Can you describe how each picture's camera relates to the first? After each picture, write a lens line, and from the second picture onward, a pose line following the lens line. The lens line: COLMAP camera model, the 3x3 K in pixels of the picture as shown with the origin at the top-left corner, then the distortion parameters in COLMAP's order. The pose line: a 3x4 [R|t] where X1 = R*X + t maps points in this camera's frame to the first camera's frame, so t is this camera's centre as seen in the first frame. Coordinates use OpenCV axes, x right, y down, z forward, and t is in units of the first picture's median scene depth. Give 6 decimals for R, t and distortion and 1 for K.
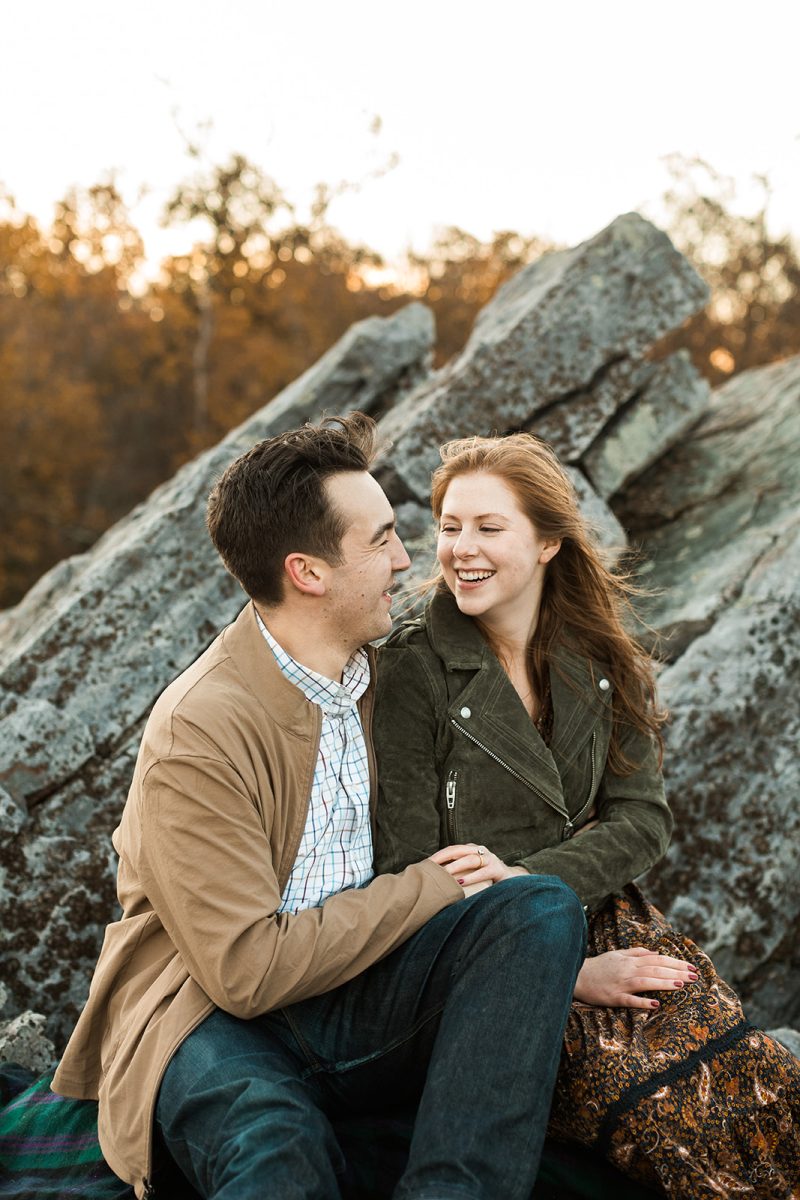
lens RADIAL K [[1638.7, 0, 400.0], [0, 1638.7, 600.0], [0, 0, 1]] dist [0.000901, 0.012766]
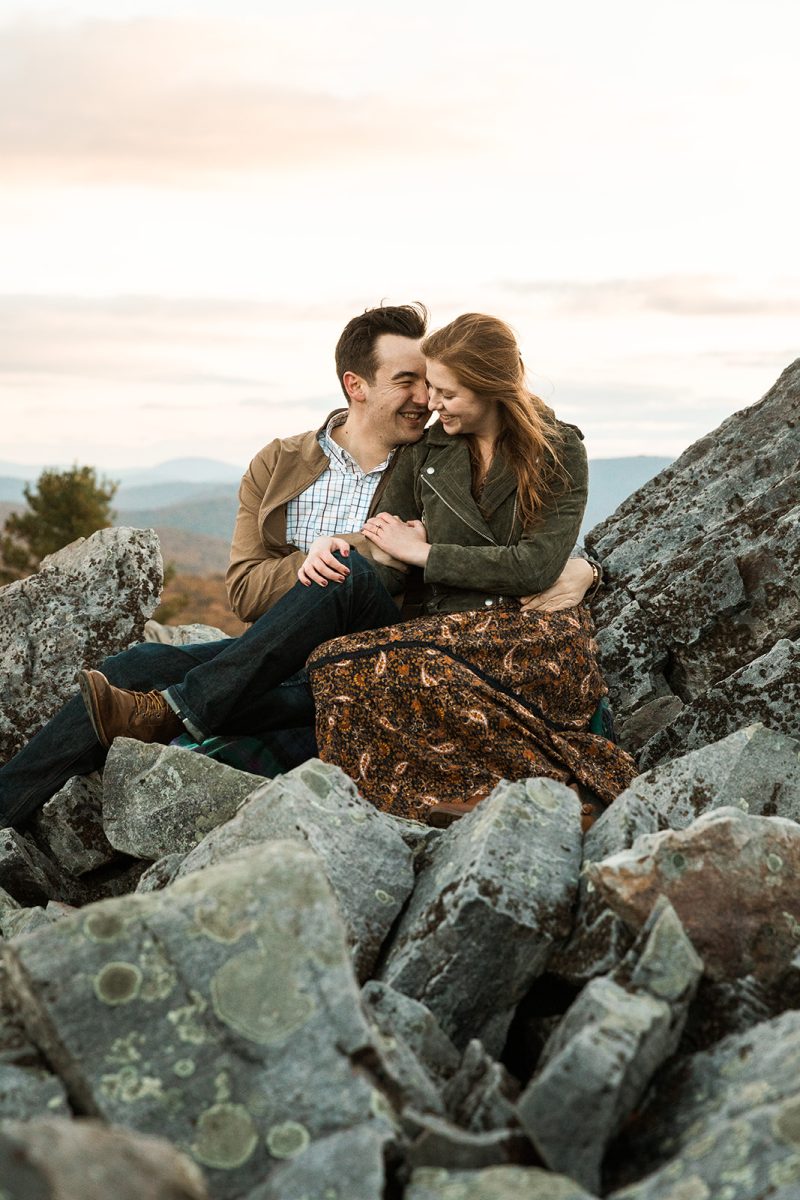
lens RADIAL K [[2263.4, 0, 377.9], [0, 2263.4, 600.0], [0, 0, 1]] dist [0.015282, 0.017233]
pose [[0.564474, 0.009111, -0.825401, 1.156589], [-0.069995, 0.996866, -0.036864, 0.176382], [0.822478, 0.078583, 0.563342, -0.169029]]
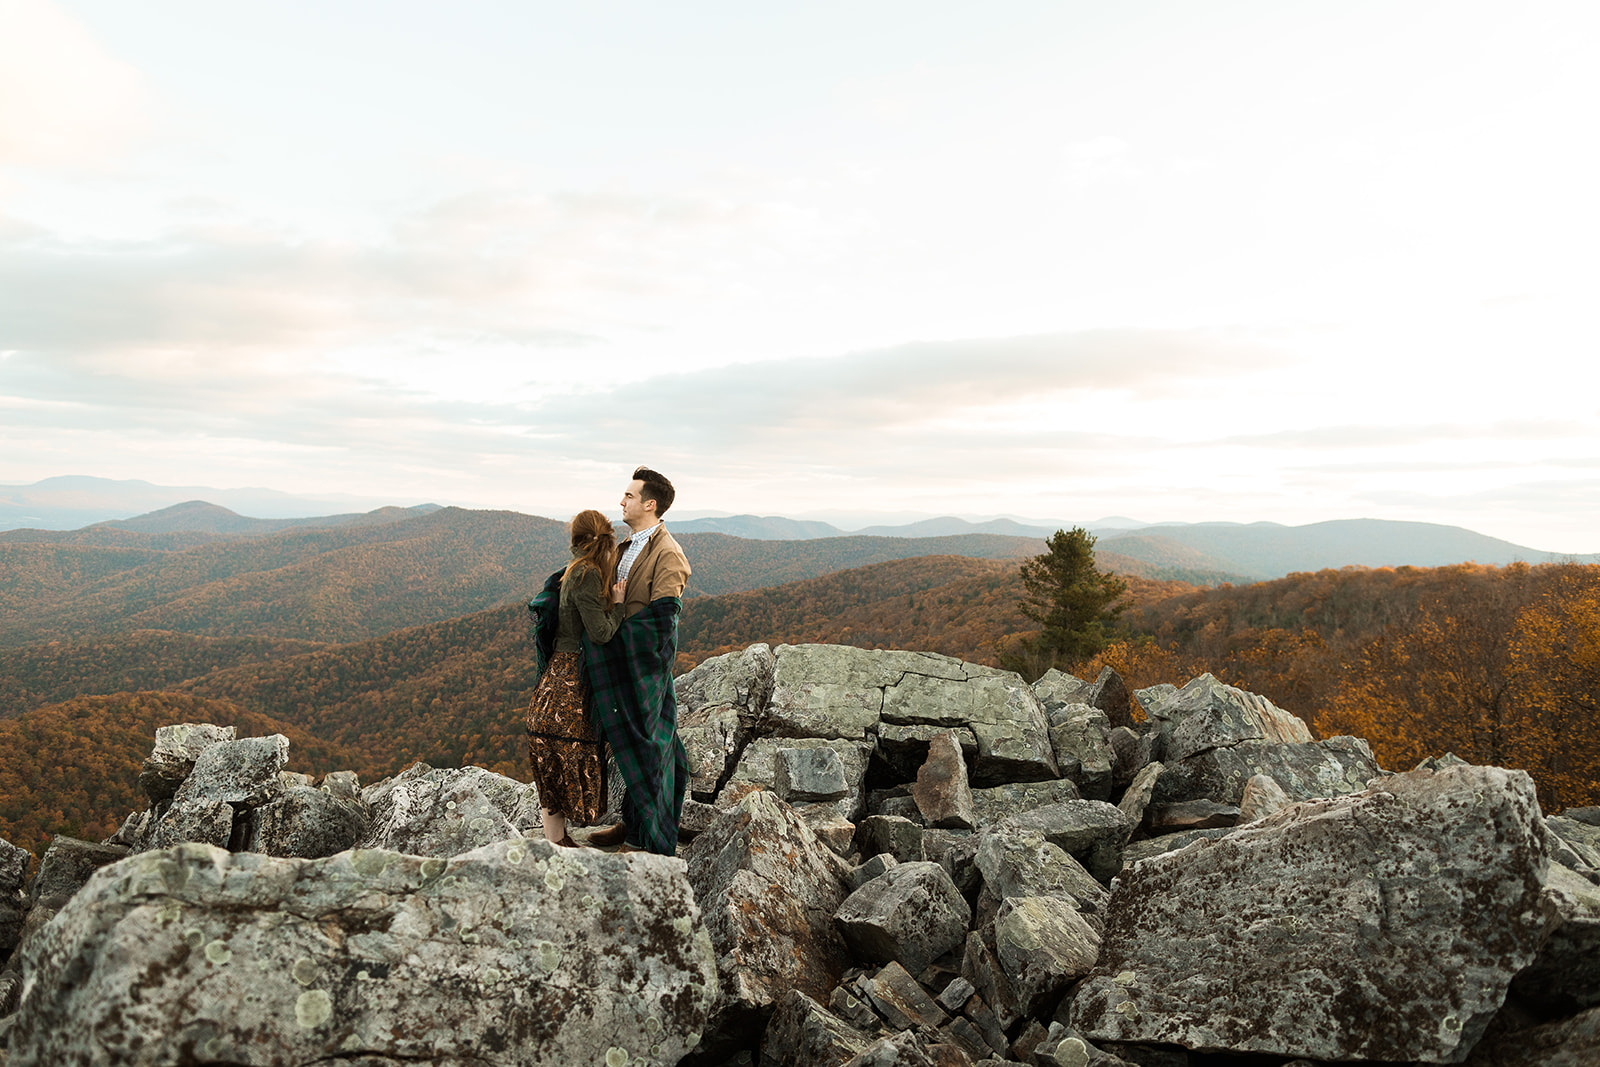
lens RADIAL K [[1069.2, 0, 803.1], [0, 1069.2, 528.4], [0, 0, 1]] dist [0.011837, -0.004613]
pose [[0.232976, -0.026459, -0.972122, 0.227012], [-0.112055, 0.992241, -0.053861, -0.002687], [0.966005, 0.121479, 0.228204, -0.011171]]
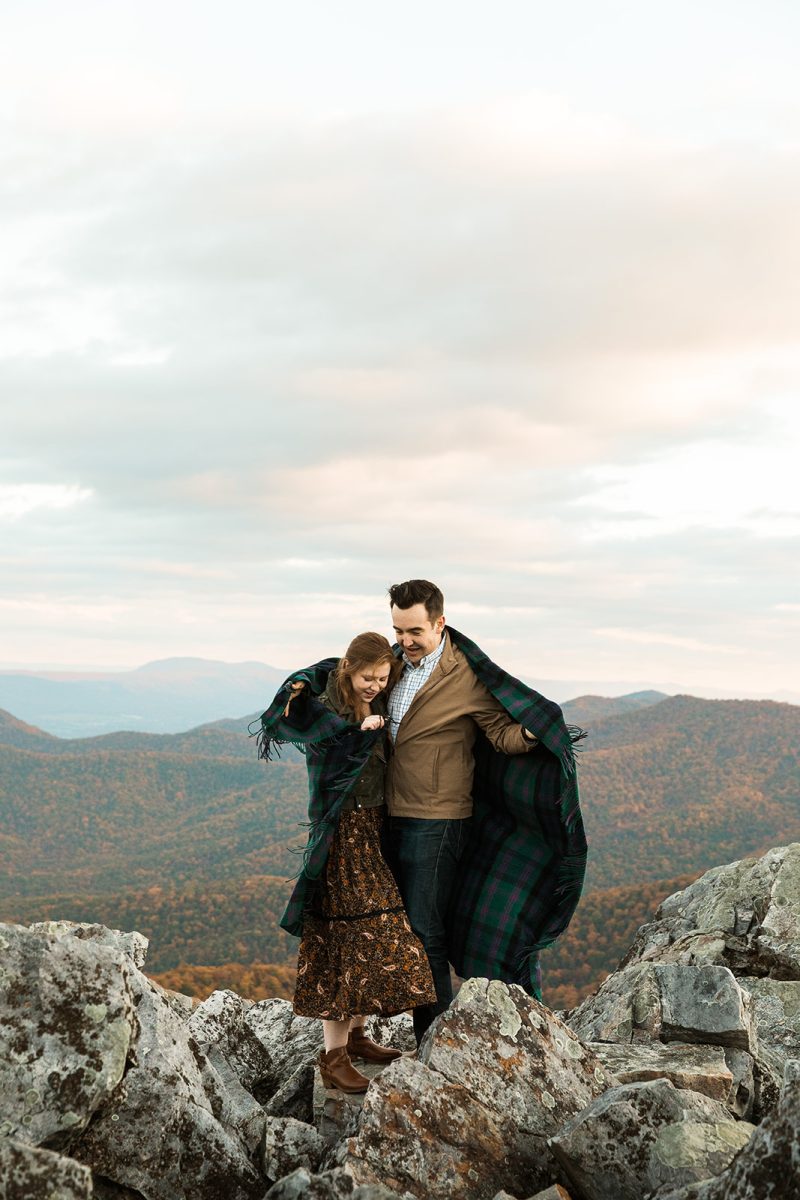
lens RADIAL K [[1785.4, 0, 400.0], [0, 1785.4, 600.0], [0, 0, 1]] dist [-0.006310, -0.014301]
pose [[-0.236751, -0.096906, -0.966726, 0.591609], [-0.122941, 0.990003, -0.069131, 0.027716], [0.963761, 0.102483, -0.246298, 0.565406]]
